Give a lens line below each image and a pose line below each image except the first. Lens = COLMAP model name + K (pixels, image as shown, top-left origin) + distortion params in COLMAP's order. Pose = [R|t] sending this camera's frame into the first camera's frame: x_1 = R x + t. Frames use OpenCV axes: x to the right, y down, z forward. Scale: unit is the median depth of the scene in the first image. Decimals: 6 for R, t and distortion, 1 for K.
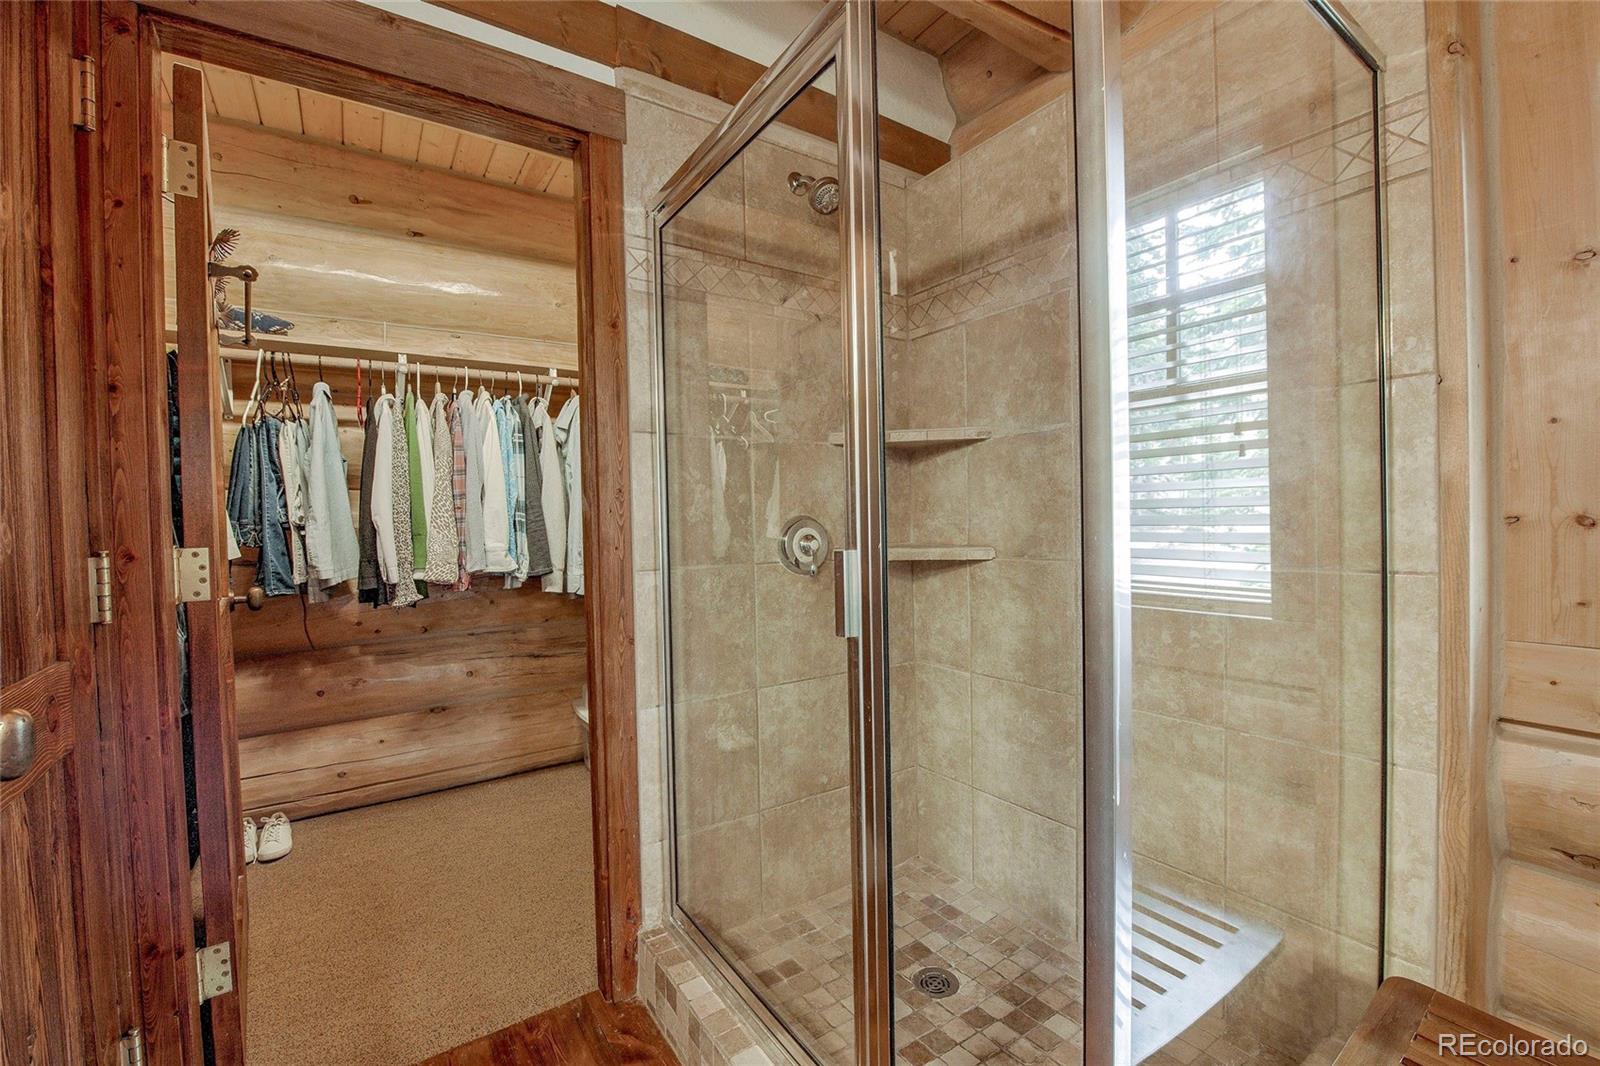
lens RADIAL K [[667.8, 0, 792.7], [0, 667.8, 534.4], [0, 0, 1]] dist [-0.017102, -0.001077]
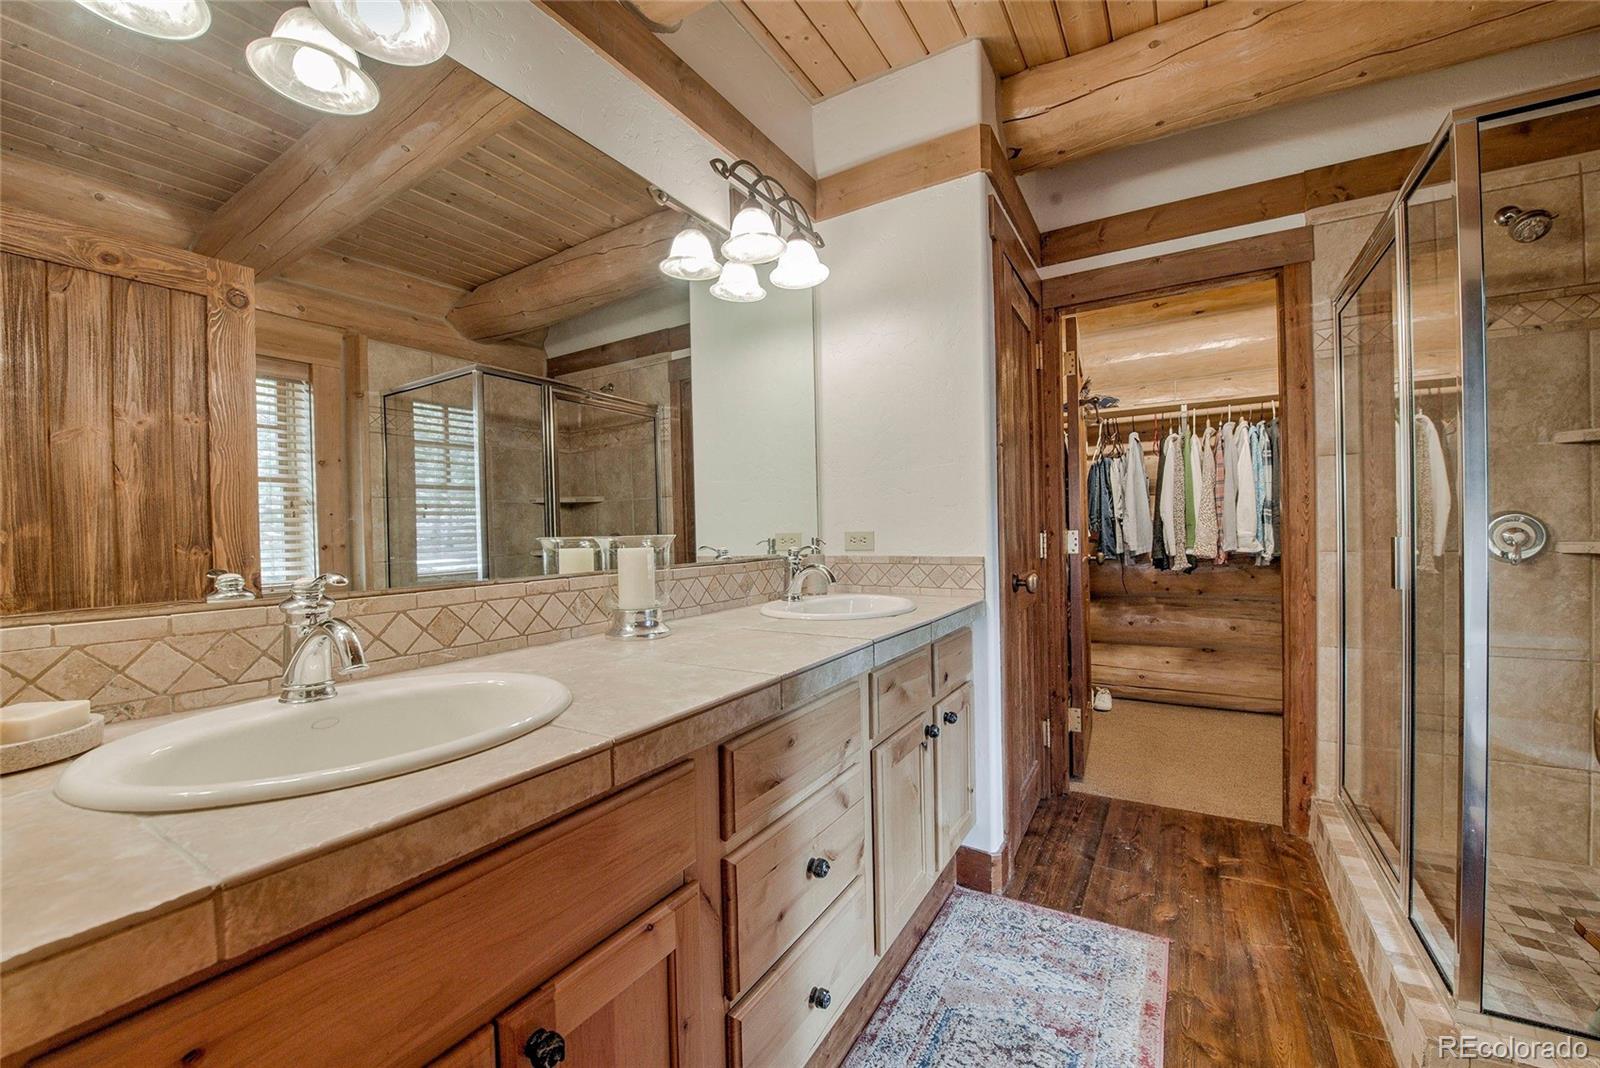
lens RADIAL K [[644.9, 0, 794.5], [0, 644.9, 538.3], [0, 0, 1]] dist [-0.019469, -0.000685]
pose [[0.427846, 0.025625, -0.903488, 0.388439], [-0.005364, 0.999652, 0.025812, -0.002319], [0.903836, -0.006197, 0.427835, -0.464433]]
